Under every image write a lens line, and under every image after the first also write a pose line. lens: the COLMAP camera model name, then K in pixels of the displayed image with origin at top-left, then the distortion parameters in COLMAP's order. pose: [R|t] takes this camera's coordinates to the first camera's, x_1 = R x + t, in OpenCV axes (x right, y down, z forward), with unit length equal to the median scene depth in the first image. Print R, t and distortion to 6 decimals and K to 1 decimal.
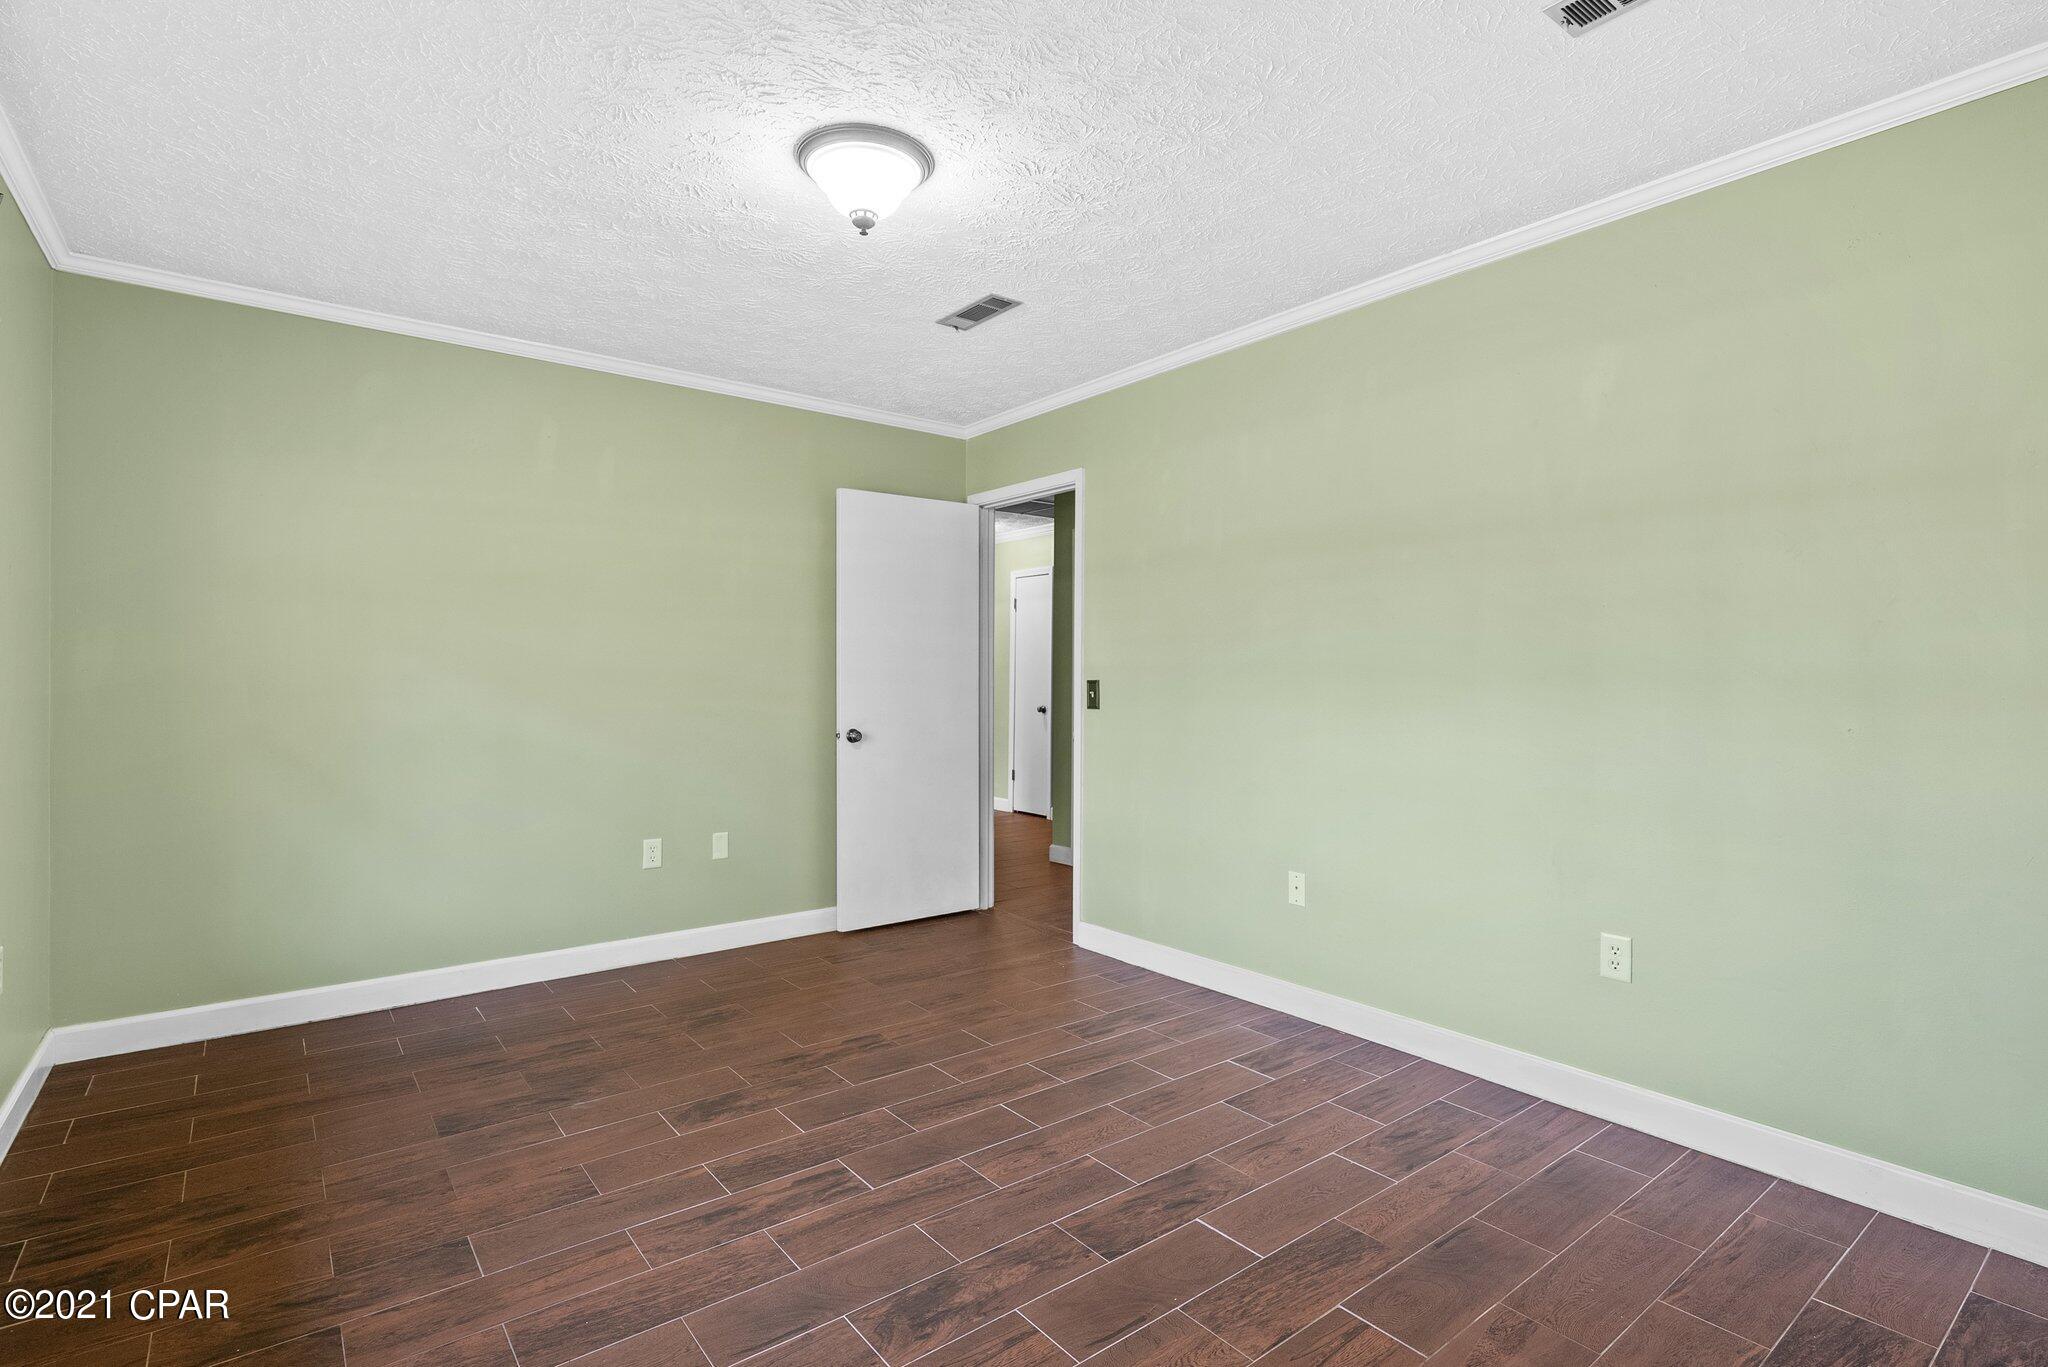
lens RADIAL K [[963.3, 0, 1018.4], [0, 963.3, 688.6], [0, 0, 1]] dist [0.000623, -0.000038]
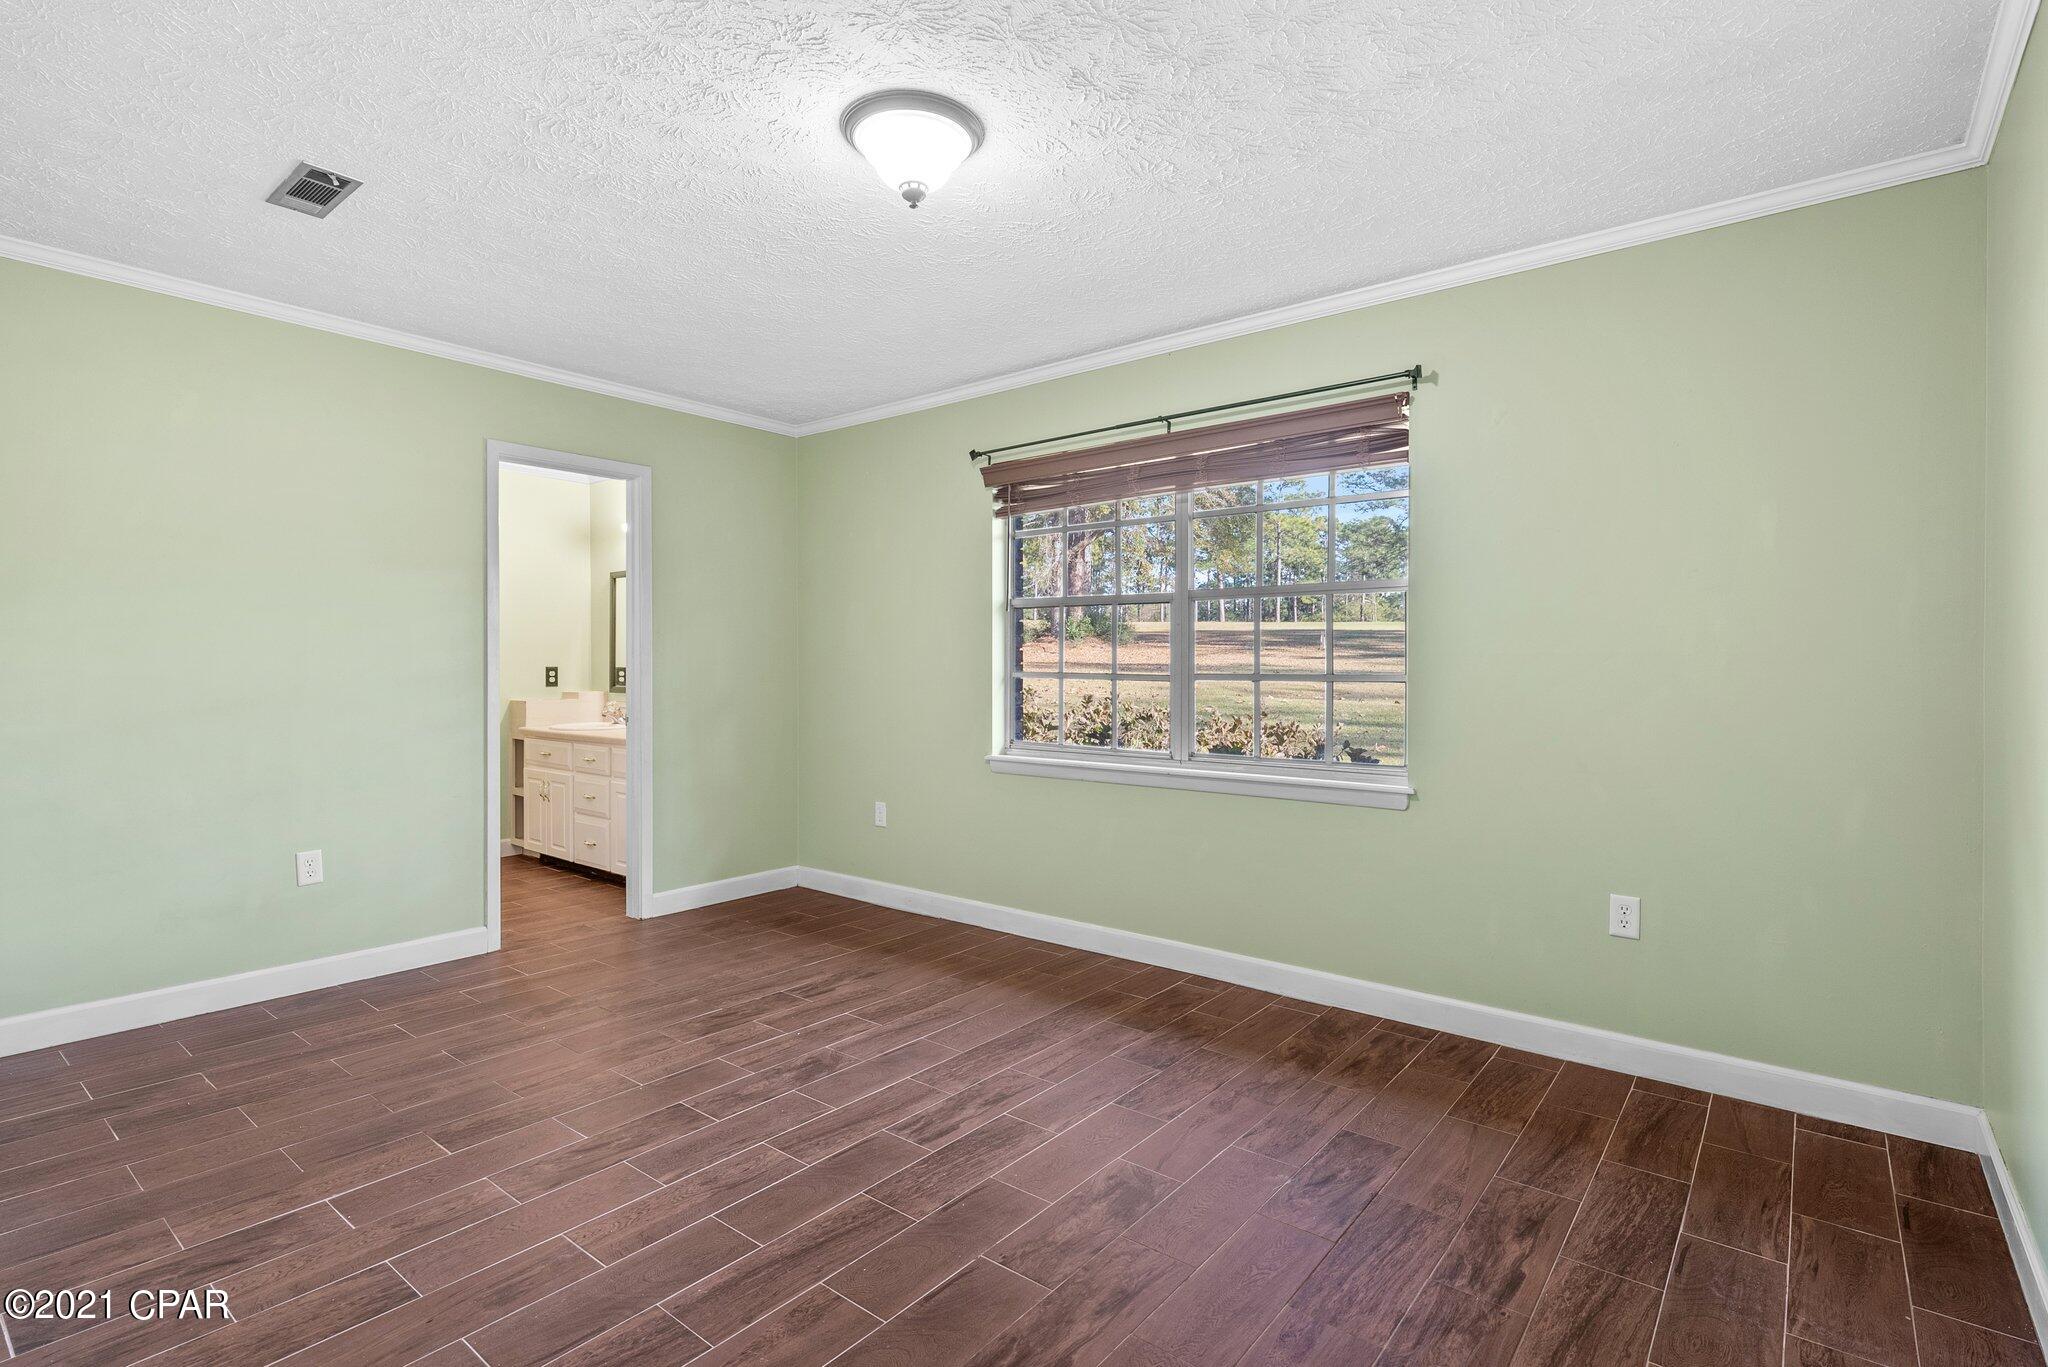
lens RADIAL K [[963.3, 0, 1020.1], [0, 963.3, 678.0], [0, 0, 1]] dist [0.000623, -0.000038]
pose [[-0.971833, -0.003618, -0.235642, -0.041533], [-0.009573, 0.999663, 0.024132, -0.026162], [0.235475, 0.025708, -0.971540, 2.104603]]
